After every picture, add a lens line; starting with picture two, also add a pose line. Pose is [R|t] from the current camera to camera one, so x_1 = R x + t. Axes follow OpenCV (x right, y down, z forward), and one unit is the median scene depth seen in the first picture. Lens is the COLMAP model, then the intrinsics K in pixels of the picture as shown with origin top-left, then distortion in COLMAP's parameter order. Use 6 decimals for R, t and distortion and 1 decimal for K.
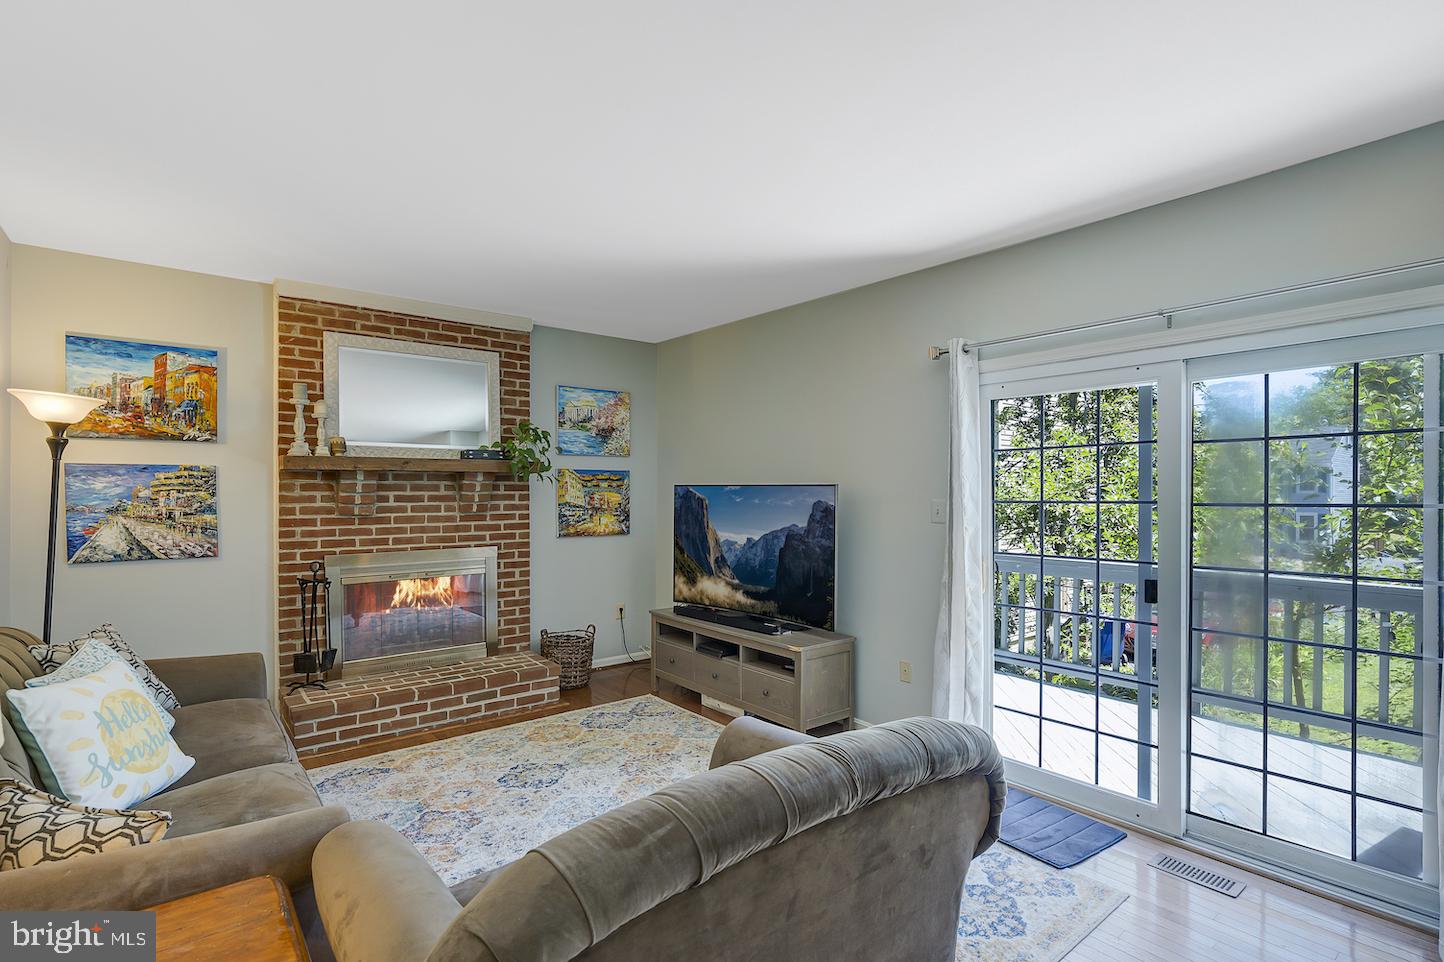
lens RADIAL K [[663.4, 0, 708.5], [0, 663.4, 505.1], [0, 0, 1]] dist [-0.004499, 0.001339]
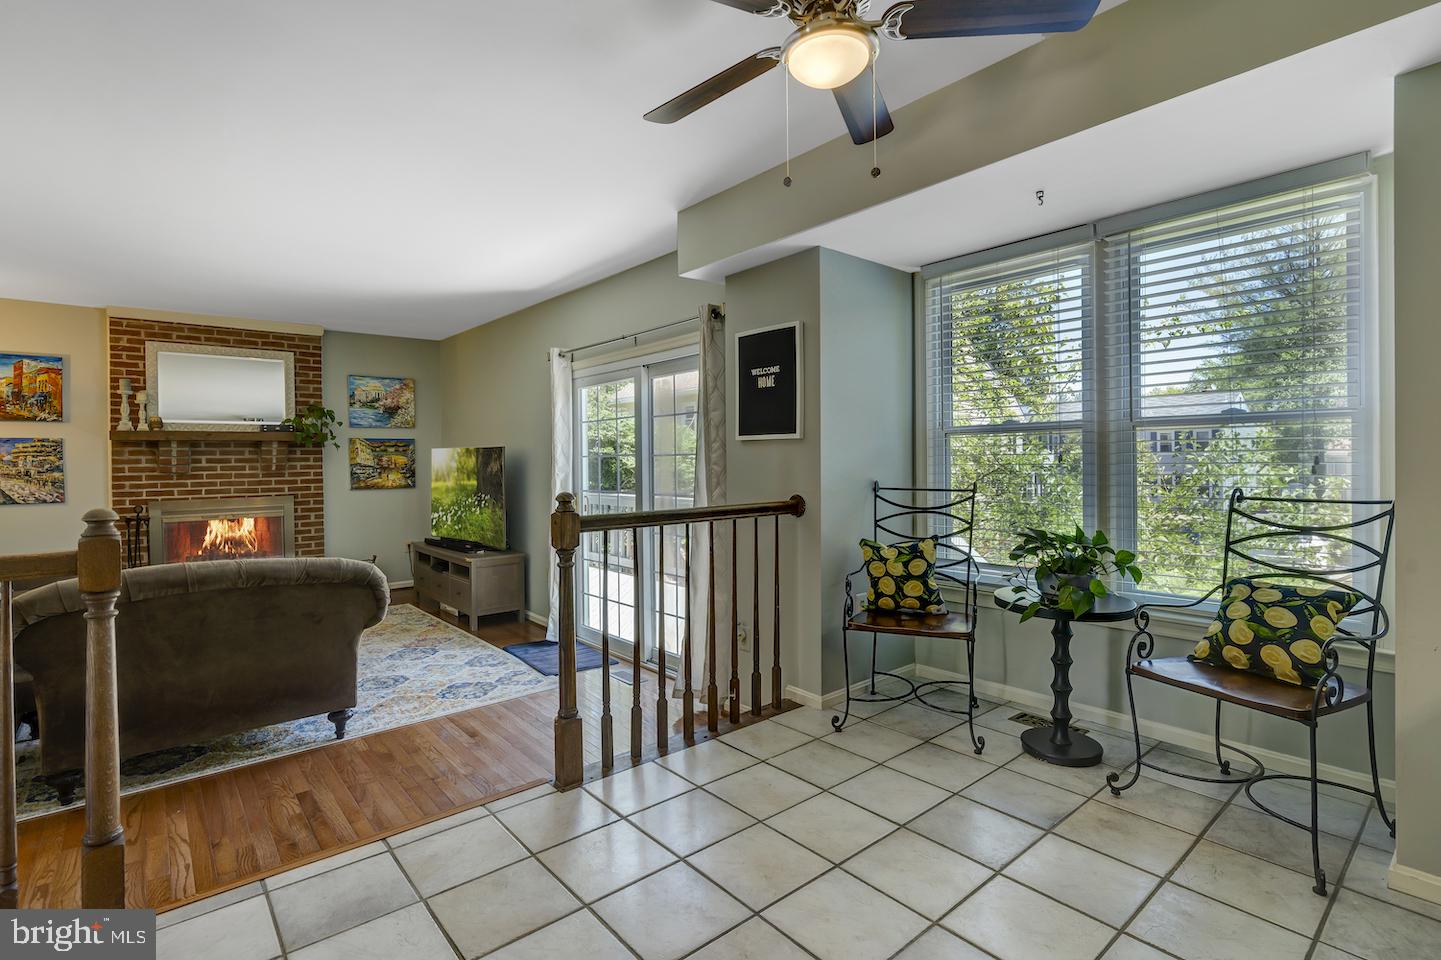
lens RADIAL K [[662.1, 0, 709.3], [0, 662.1, 472.7], [0, 0, 1]] dist [-0.004499, 0.001339]
pose [[0.999677, -0.012048, 0.022387, 0.551087], [0.012082, 0.999926, -0.001416, 0.029943], [-0.022368, 0.001686, 0.999748, -0.401564]]
